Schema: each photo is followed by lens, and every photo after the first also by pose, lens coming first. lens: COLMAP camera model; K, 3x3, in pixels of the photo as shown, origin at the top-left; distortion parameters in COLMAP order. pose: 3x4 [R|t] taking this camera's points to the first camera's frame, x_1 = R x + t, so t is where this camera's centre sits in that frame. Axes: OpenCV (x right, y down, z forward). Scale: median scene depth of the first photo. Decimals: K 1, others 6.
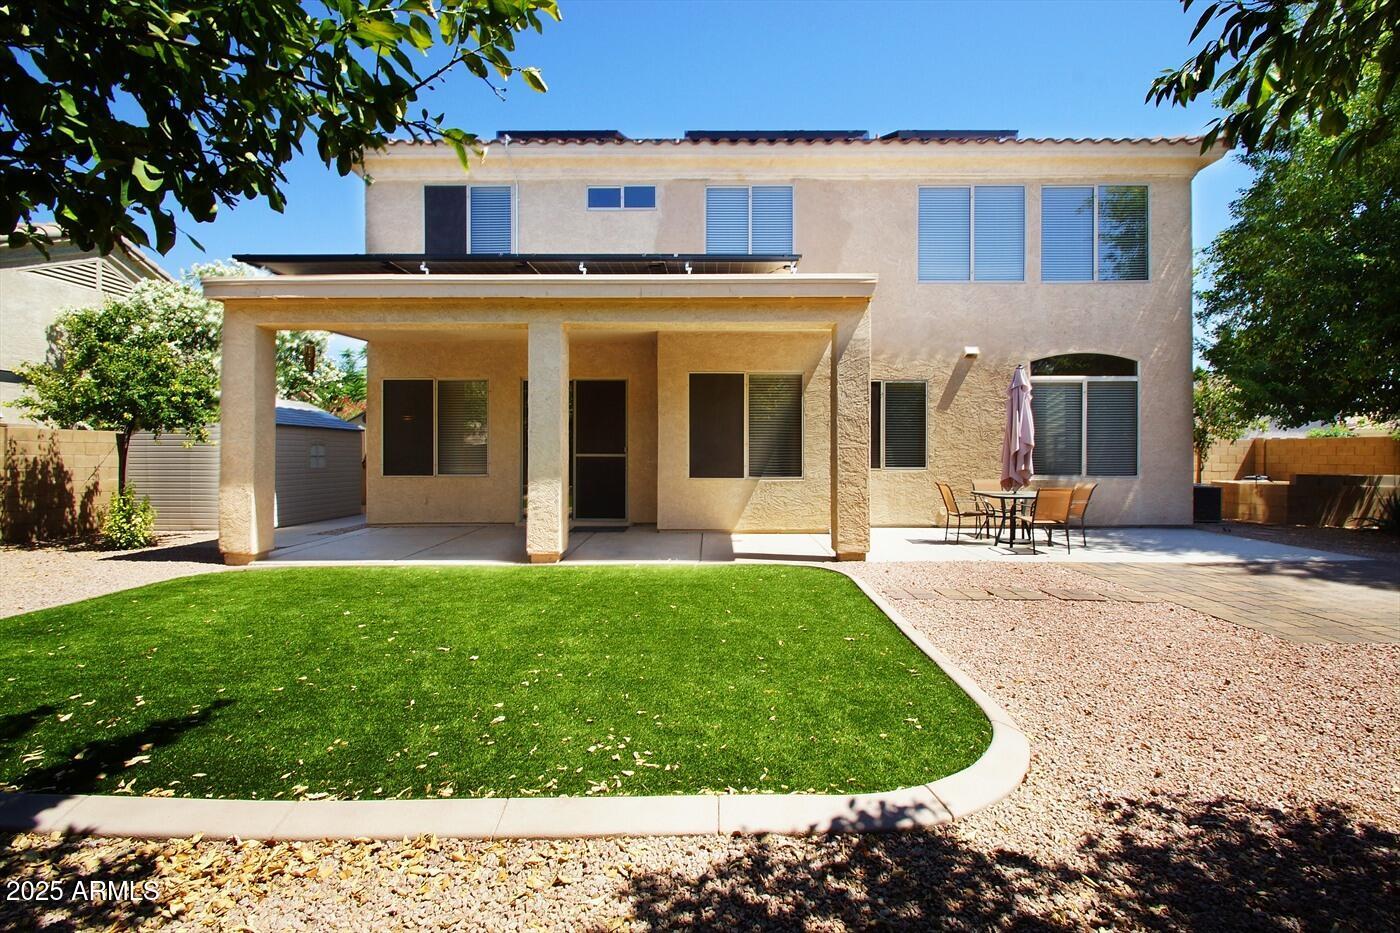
lens RADIAL K [[622.8, 0, 702.9], [0, 622.8, 463.4], [0, 0, 1]] dist [-0.004585, -0.002033]
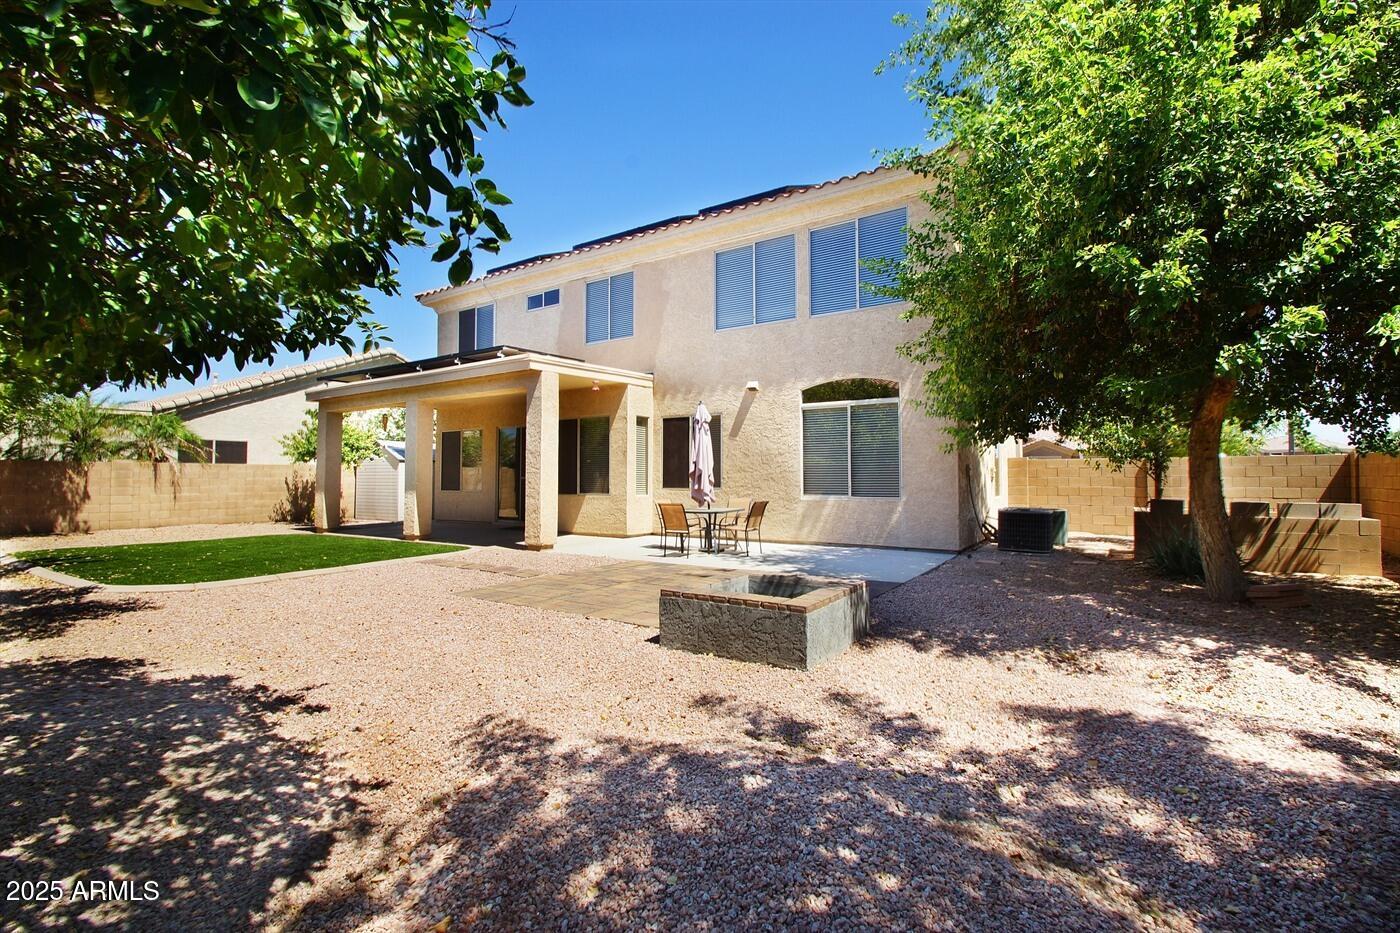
lens RADIAL K [[622.8, 0, 705.7], [0, 622.8, 464.9], [0, 0, 1]] dist [-0.004585, -0.002033]
pose [[0.844774, -0.013721, -0.534947, 0.967720], [-0.002092, 0.999579, -0.028942, -0.001866], [0.535119, 0.025568, 0.844390, -0.009481]]
